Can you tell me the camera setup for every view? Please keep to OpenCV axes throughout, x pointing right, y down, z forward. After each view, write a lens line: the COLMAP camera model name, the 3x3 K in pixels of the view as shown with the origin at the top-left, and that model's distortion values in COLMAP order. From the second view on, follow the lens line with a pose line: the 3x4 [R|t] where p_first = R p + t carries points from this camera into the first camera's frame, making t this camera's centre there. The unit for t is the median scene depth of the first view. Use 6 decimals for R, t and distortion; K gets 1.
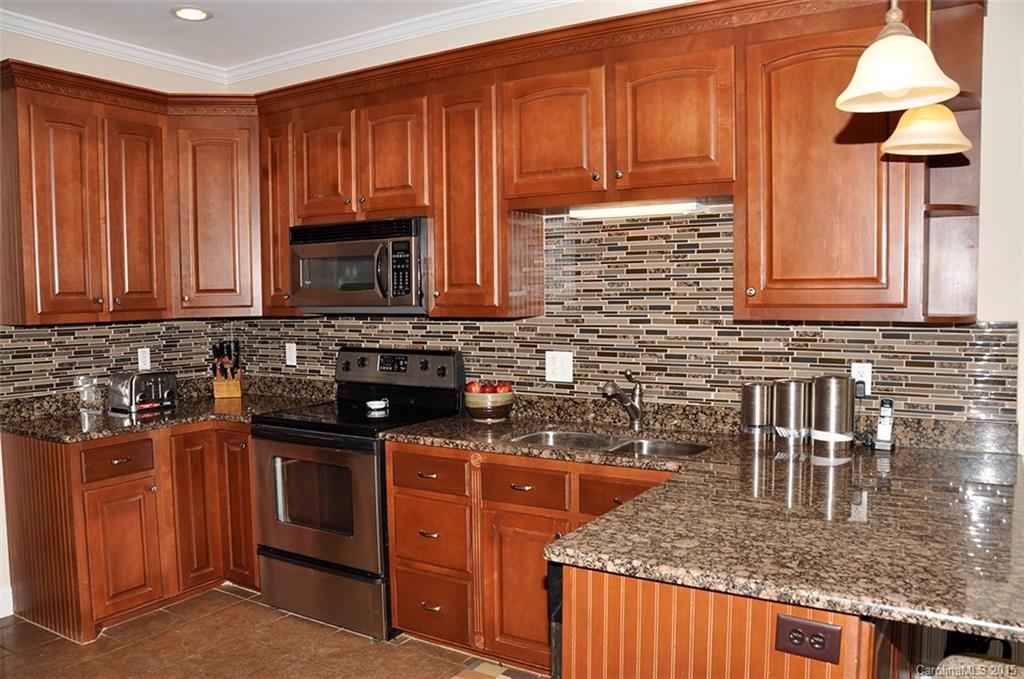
lens RADIAL K [[808.0, 0, 484.7], [0, 808.0, 340.9], [0, 0, 1]] dist [-0.131790, 0.065948]
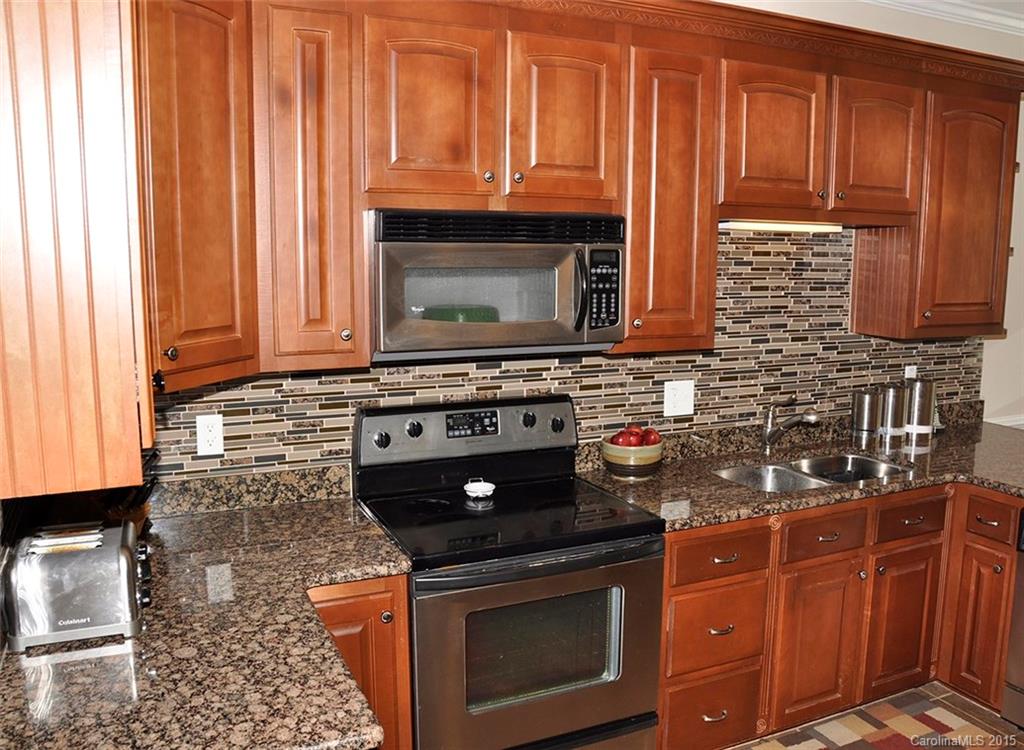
lens RADIAL K [[898.5, 0, 513.4], [0, 898.5, 382.6], [0, 0, 1]] dist [-0.123489, 0.007232]
pose [[0.522819, -0.115575, 0.844572, -0.855600], [0.037544, 0.992927, 0.112636, -0.105136], [-0.851616, -0.027180, 0.523460, 0.695107]]
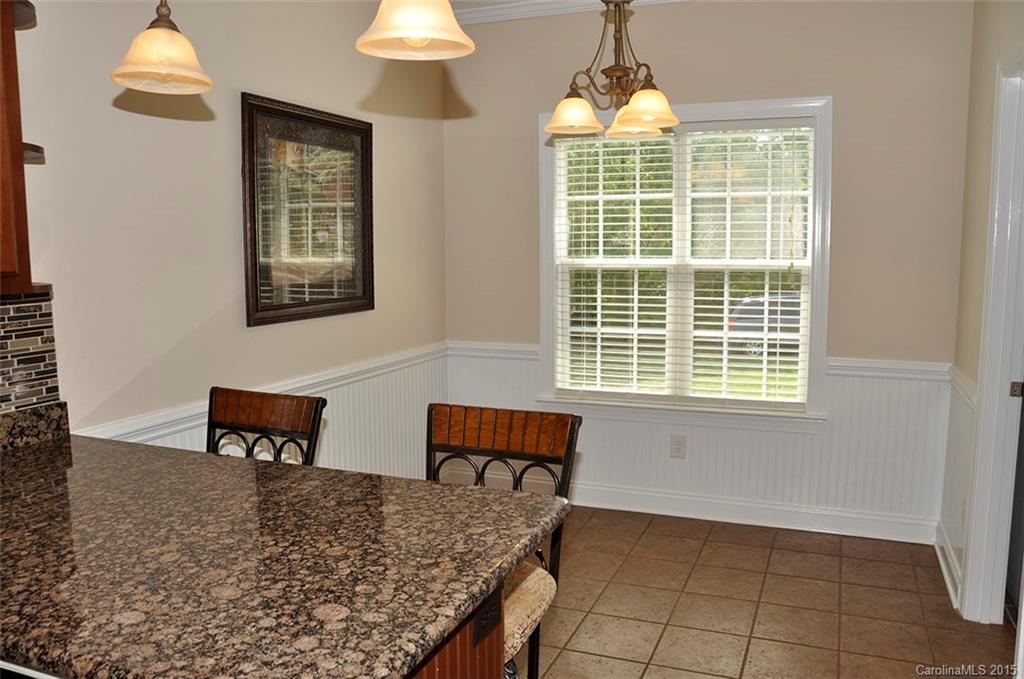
lens RADIAL K [[808.0, 0, 513.9], [0, 808.0, 347.2], [0, 0, 1]] dist [-0.131790, 0.065948]
pose [[-0.180446, -0.111395, 0.977257, -0.220674], [0.066459, 0.989915, 0.125109, -0.025976], [-0.981337, 0.087523, -0.171223, 0.488698]]
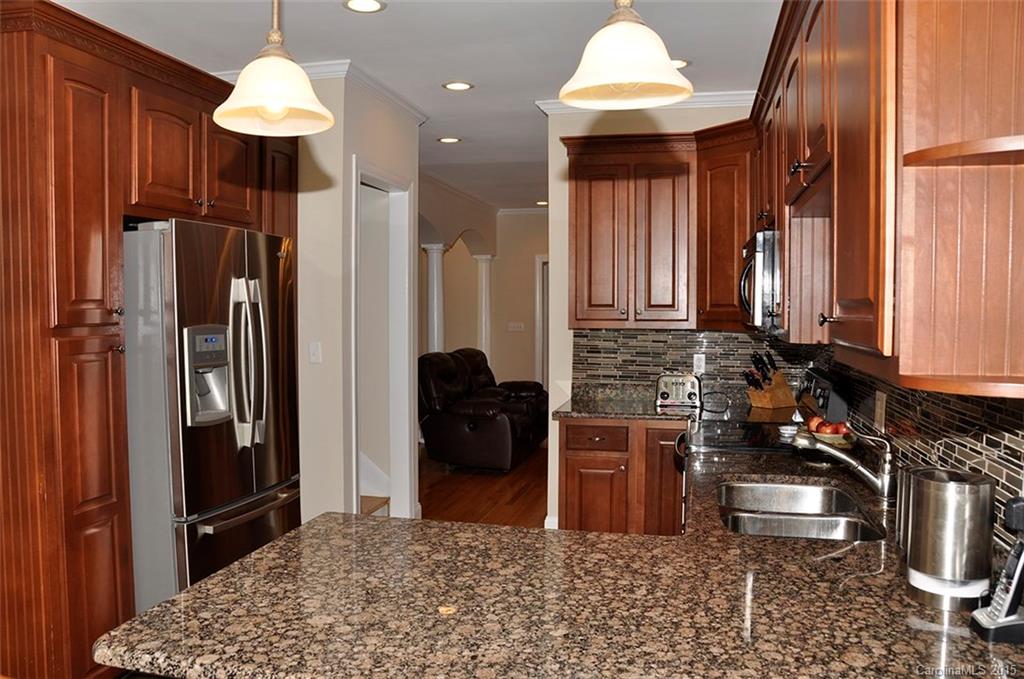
lens RADIAL K [[808.0, 0, 512.7], [0, 808.0, 340.8], [0, 0, 1]] dist [-0.131790, 0.065948]
pose [[0.338287, 0.053618, -0.939514, 0.708201], [-0.062970, 0.997428, 0.034250, -0.040654], [0.938934, 0.047575, 0.340793, 0.432249]]
